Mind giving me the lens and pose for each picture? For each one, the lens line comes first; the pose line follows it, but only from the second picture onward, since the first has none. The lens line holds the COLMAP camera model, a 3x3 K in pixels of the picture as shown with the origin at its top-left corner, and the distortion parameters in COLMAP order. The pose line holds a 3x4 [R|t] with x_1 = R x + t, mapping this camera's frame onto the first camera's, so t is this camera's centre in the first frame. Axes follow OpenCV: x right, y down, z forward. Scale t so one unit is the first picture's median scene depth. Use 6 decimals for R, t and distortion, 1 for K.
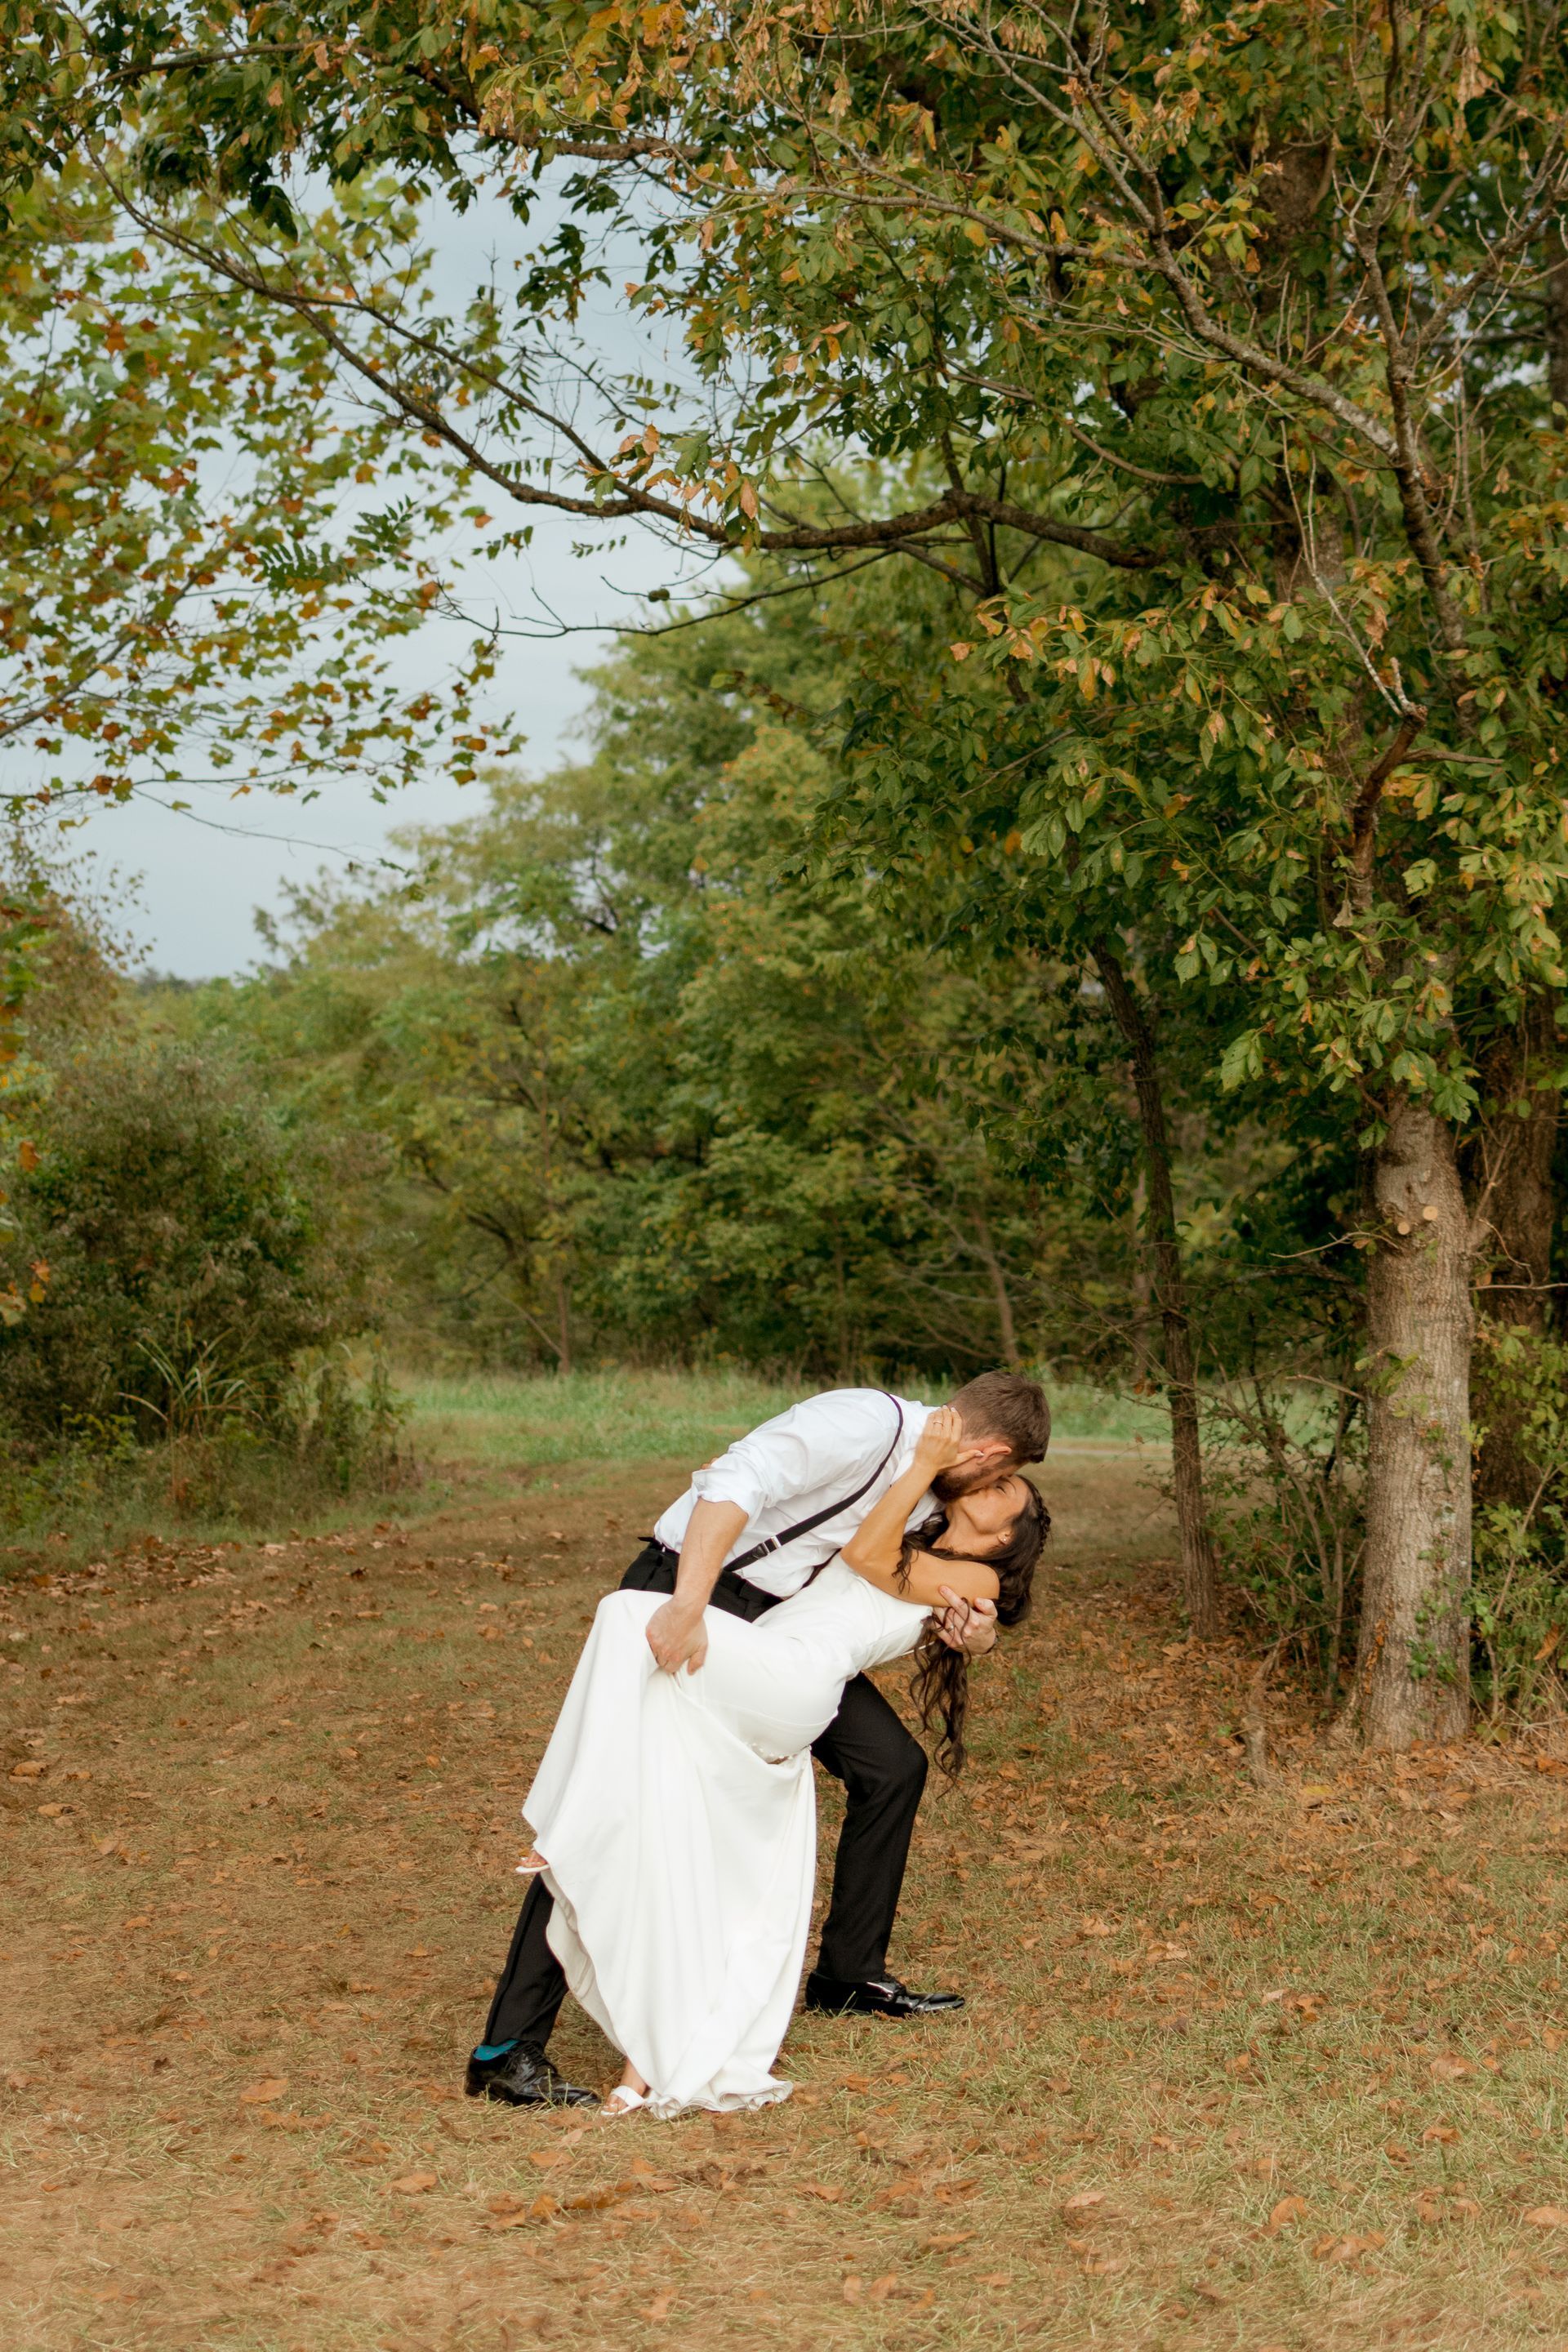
lens RADIAL K [[4640.9, 0, 784.0], [0, 4640.9, 1176.0], [0, 0, 1]] dist [0.035260, -0.068016]
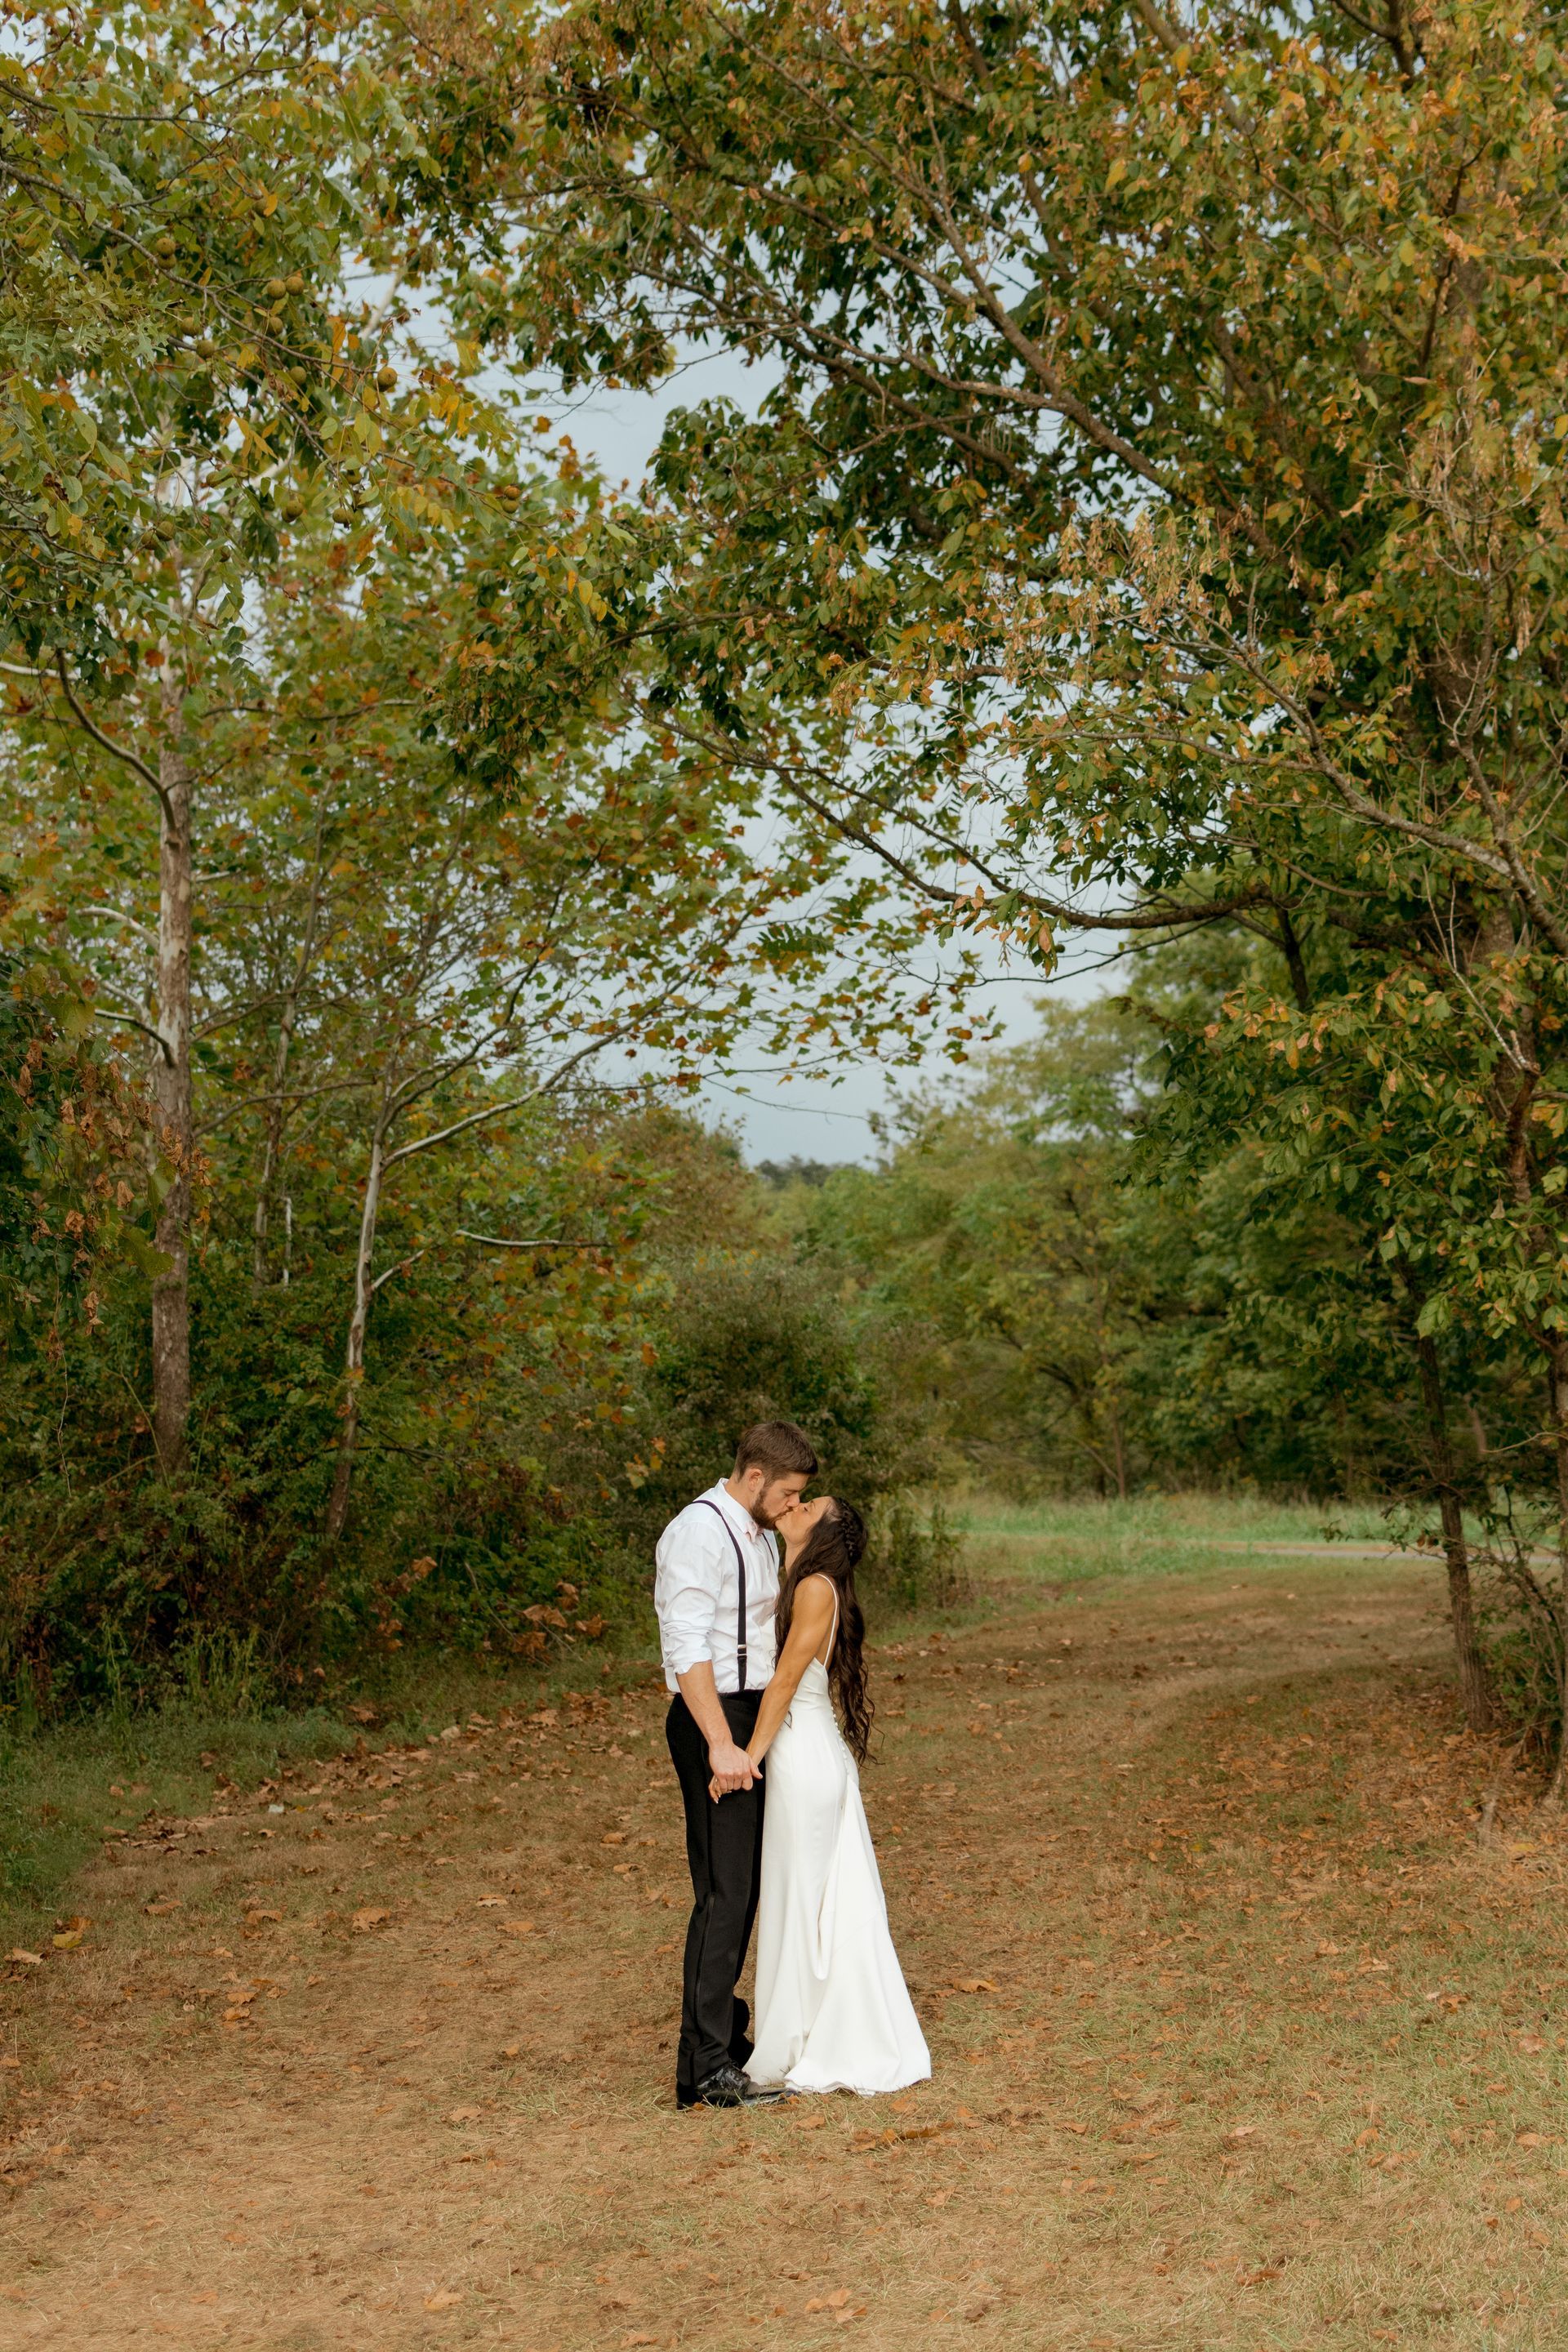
lens RADIAL K [[4640.9, 0, 784.0], [0, 4640.9, 1176.0], [0, 0, 1]] dist [0.035260, -0.068016]
pose [[0.983644, -0.036009, -0.176486, 0.110560], [0.034849, 0.999346, -0.009671, -0.042935], [0.176718, 0.003363, 0.984256, -0.277886]]
